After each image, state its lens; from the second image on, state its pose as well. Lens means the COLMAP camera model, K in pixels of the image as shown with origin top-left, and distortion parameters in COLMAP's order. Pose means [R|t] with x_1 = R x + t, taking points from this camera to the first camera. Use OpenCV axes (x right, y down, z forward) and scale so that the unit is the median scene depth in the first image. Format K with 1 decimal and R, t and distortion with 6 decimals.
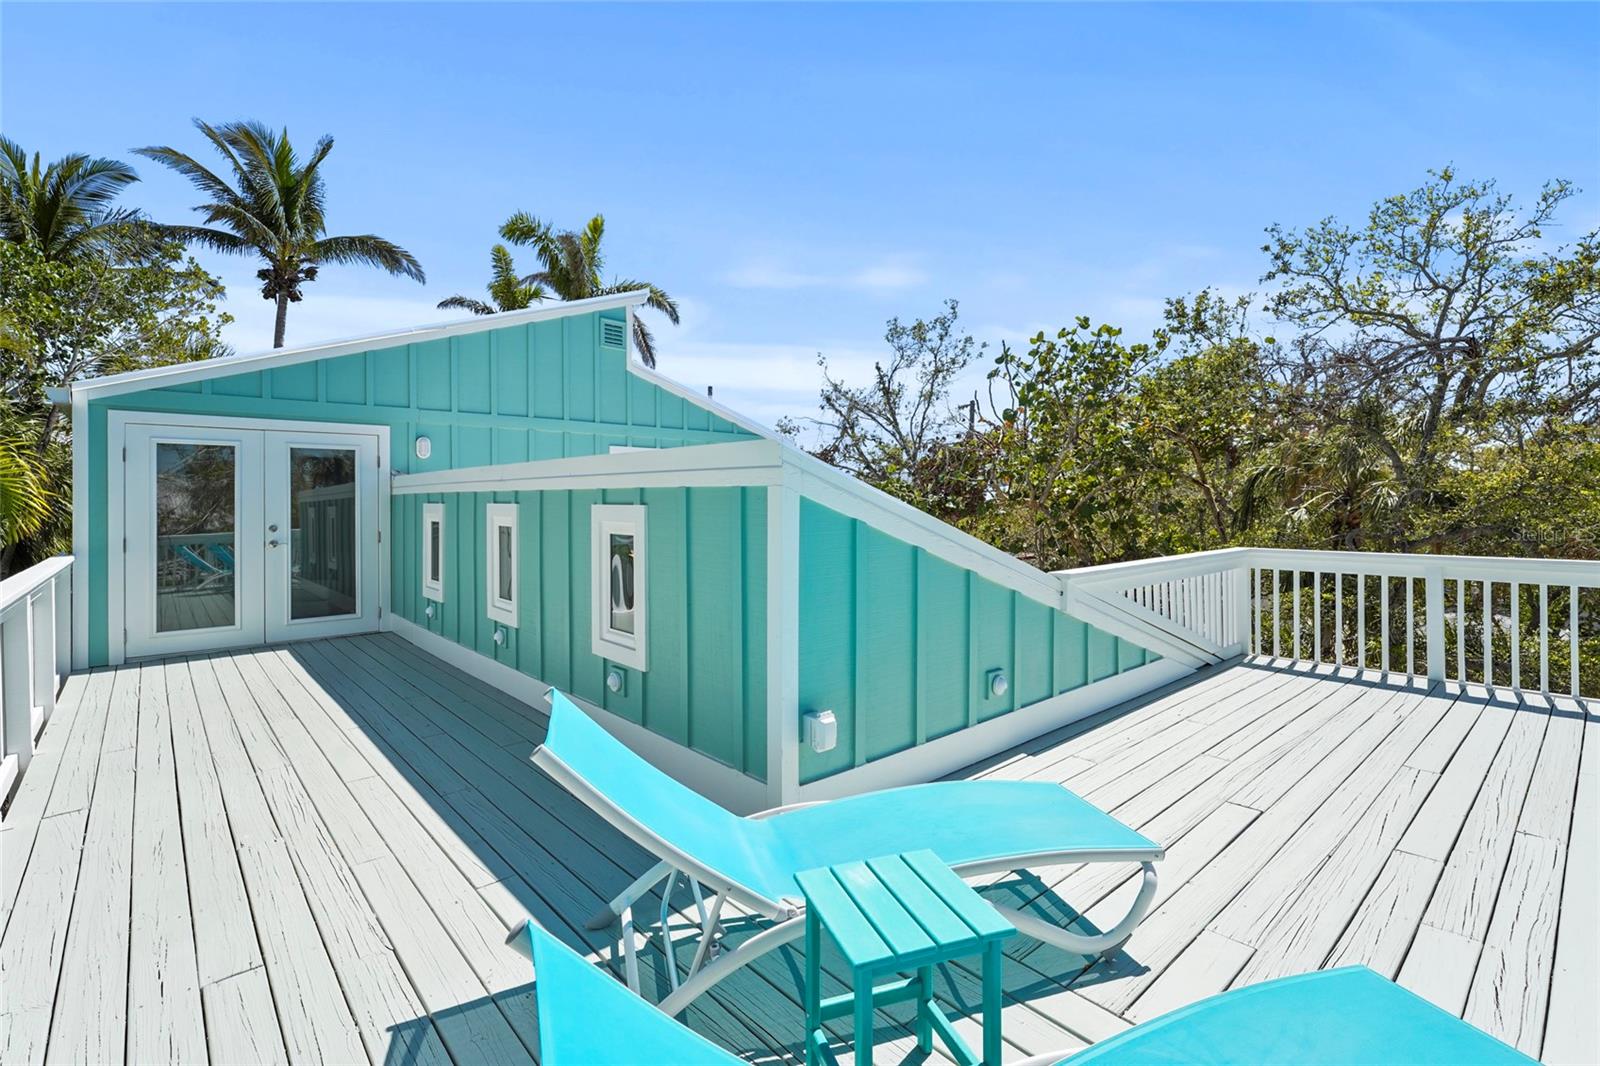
lens RADIAL K [[727.0, 0, 788.2], [0, 727.0, 501.3], [0, 0, 1]] dist [-0.002150, 0.000552]
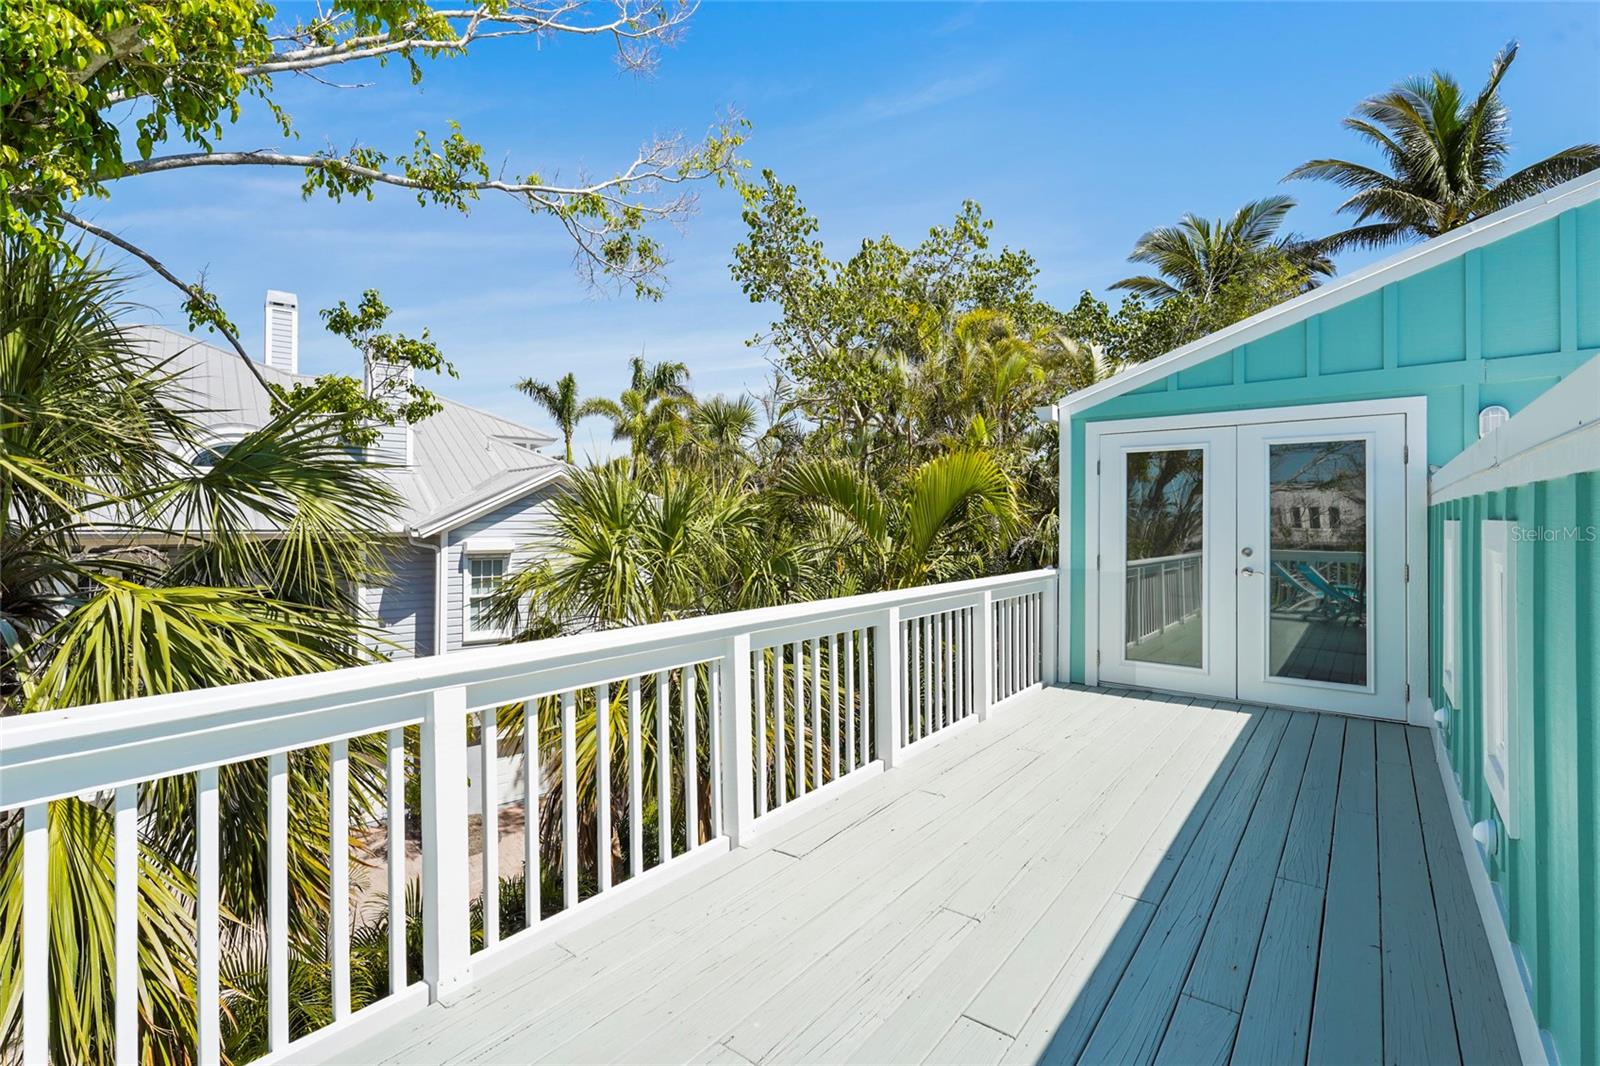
lens RADIAL K [[727.0, 0, 797.3], [0, 727.0, 510.4], [0, 0, 1]] dist [-0.002150, 0.000552]
pose [[0.179300, -0.007680, -0.983764, -0.038162], [-0.004210, 0.999954, -0.008574, 0.001680], [0.983785, 0.005679, 0.179259, 0.383579]]
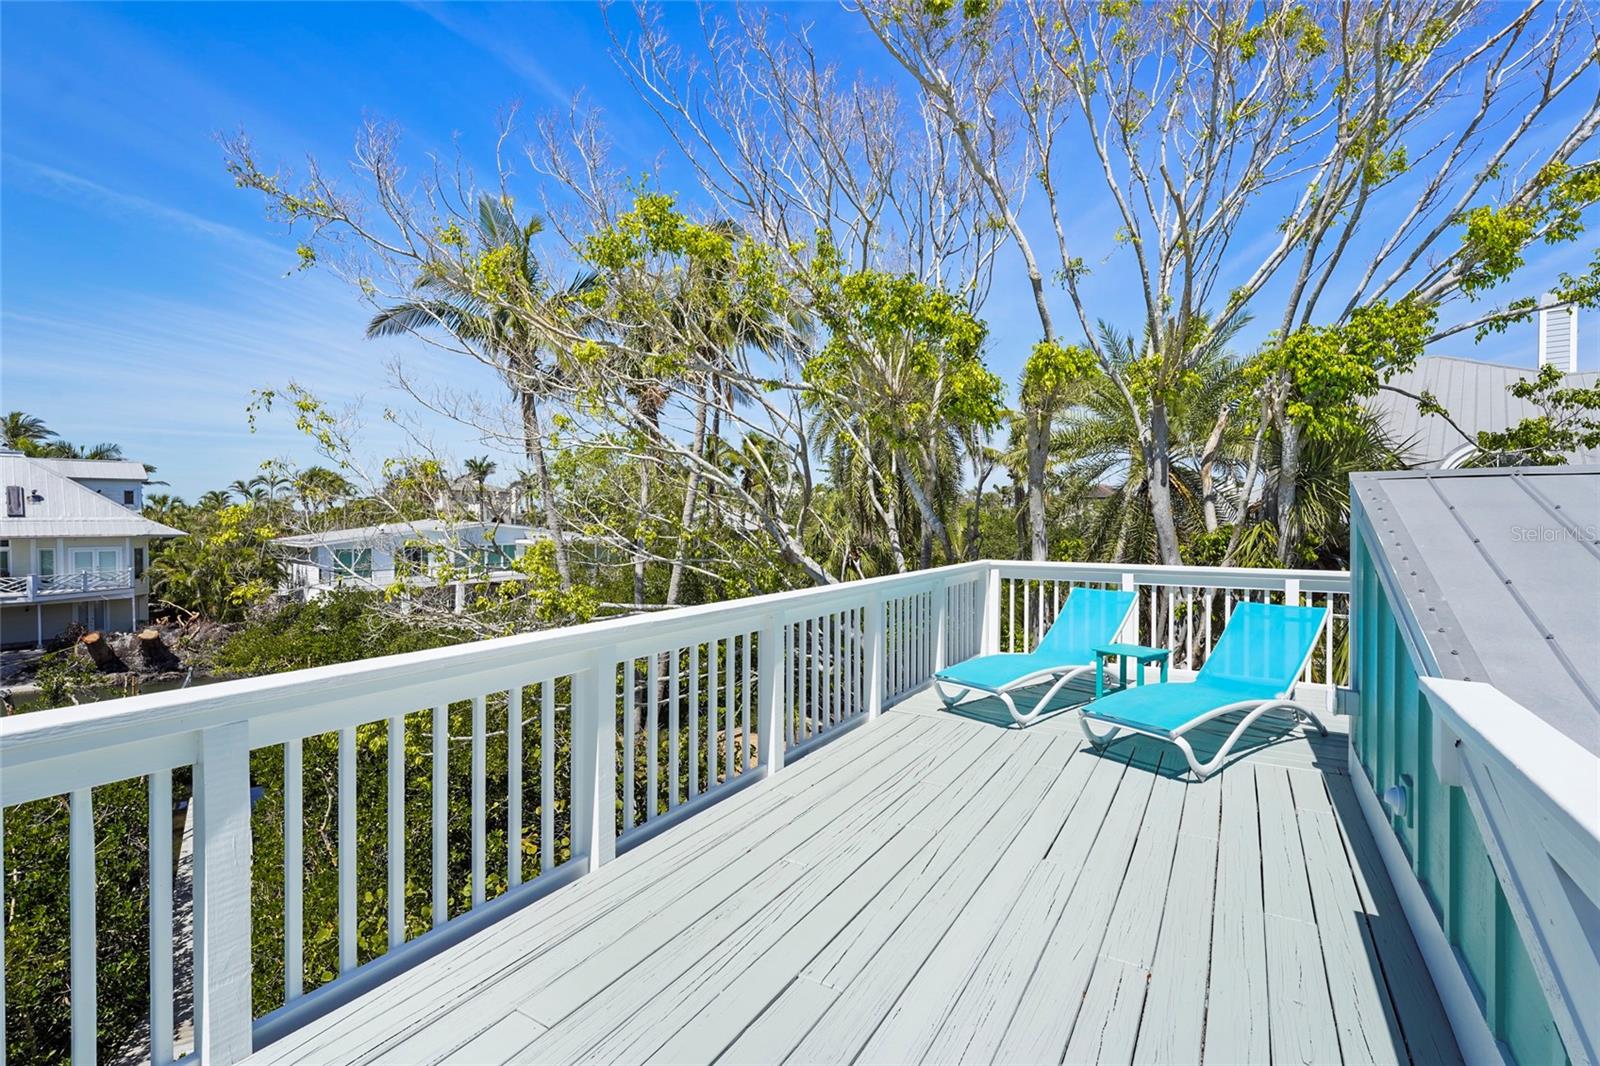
lens RADIAL K [[727.0, 0, 796.8], [0, 727.0, 531.4], [0, 0, 1]] dist [-0.002150, 0.000552]
pose [[-0.955581, 0.008235, -0.294614, 0.544874], [0.002330, 0.999789, 0.020391, -0.002279], [0.294720, 0.018799, -0.955399, 0.795574]]
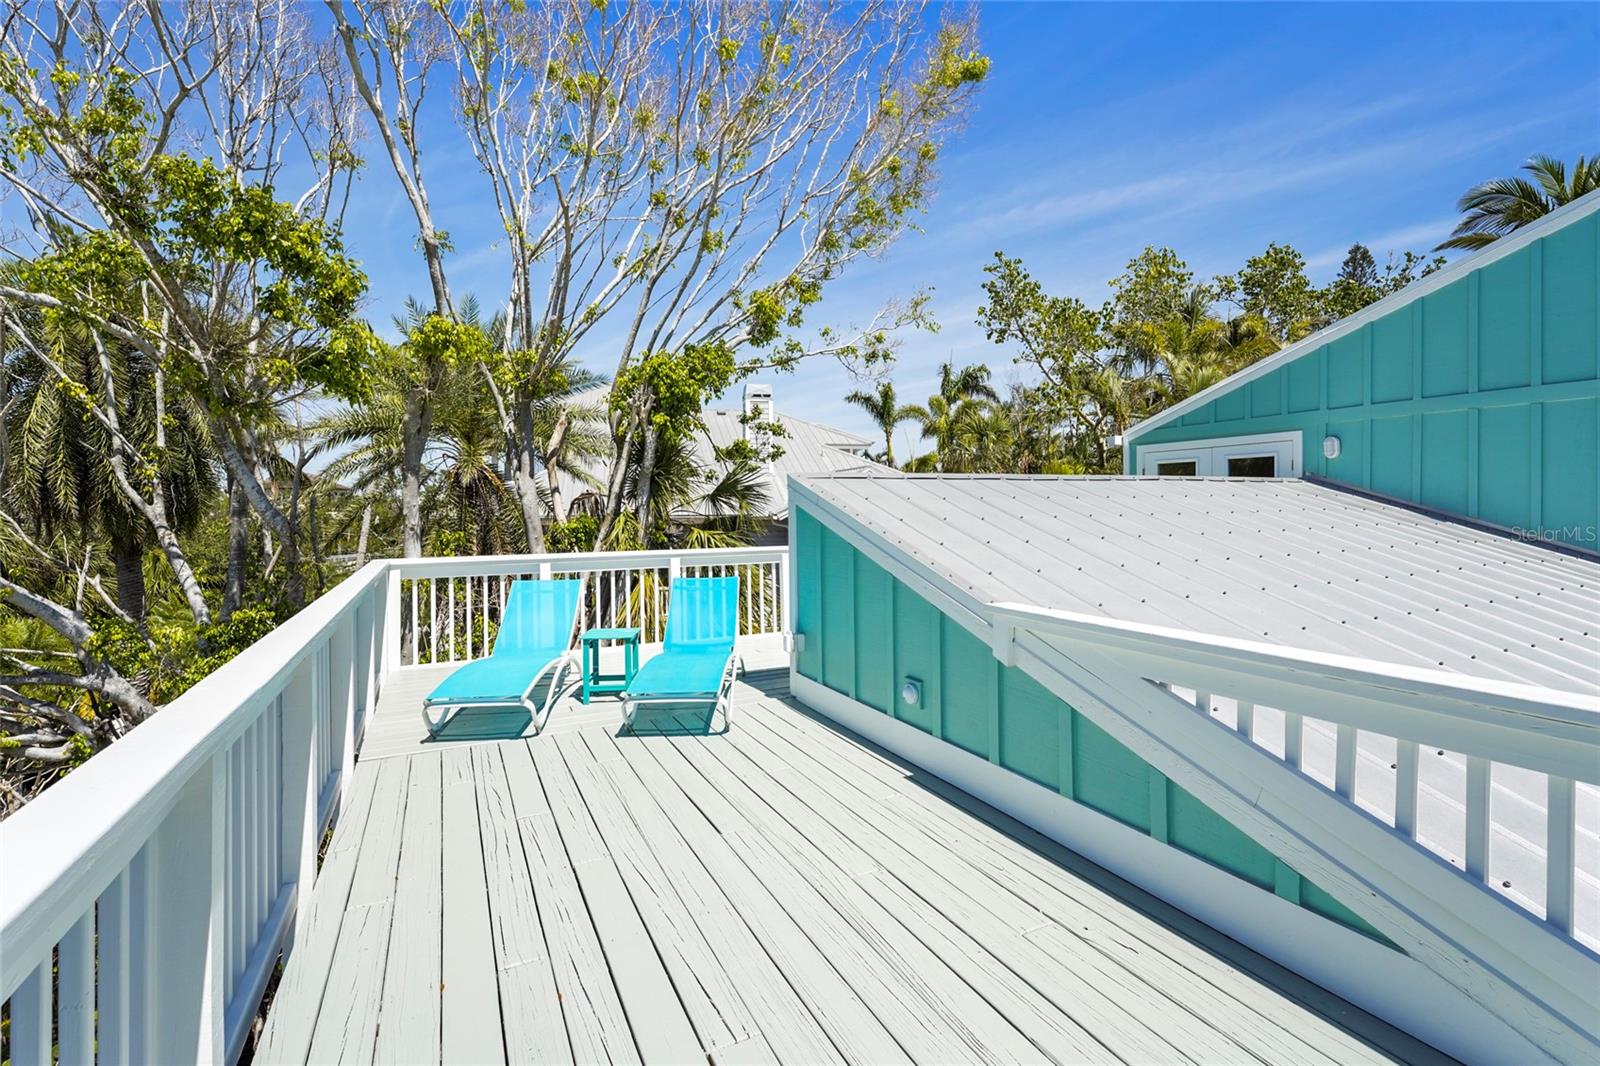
lens RADIAL K [[727.0, 0, 812.6], [0, 727.0, 514.6], [0, 0, 1]] dist [-0.002150, 0.000552]
pose [[-0.247738, 0.016031, -0.968694, 0.692121], [0.008138, 0.999862, 0.014466, -0.002527], [0.968793, -0.004300, -0.247835, 0.607678]]
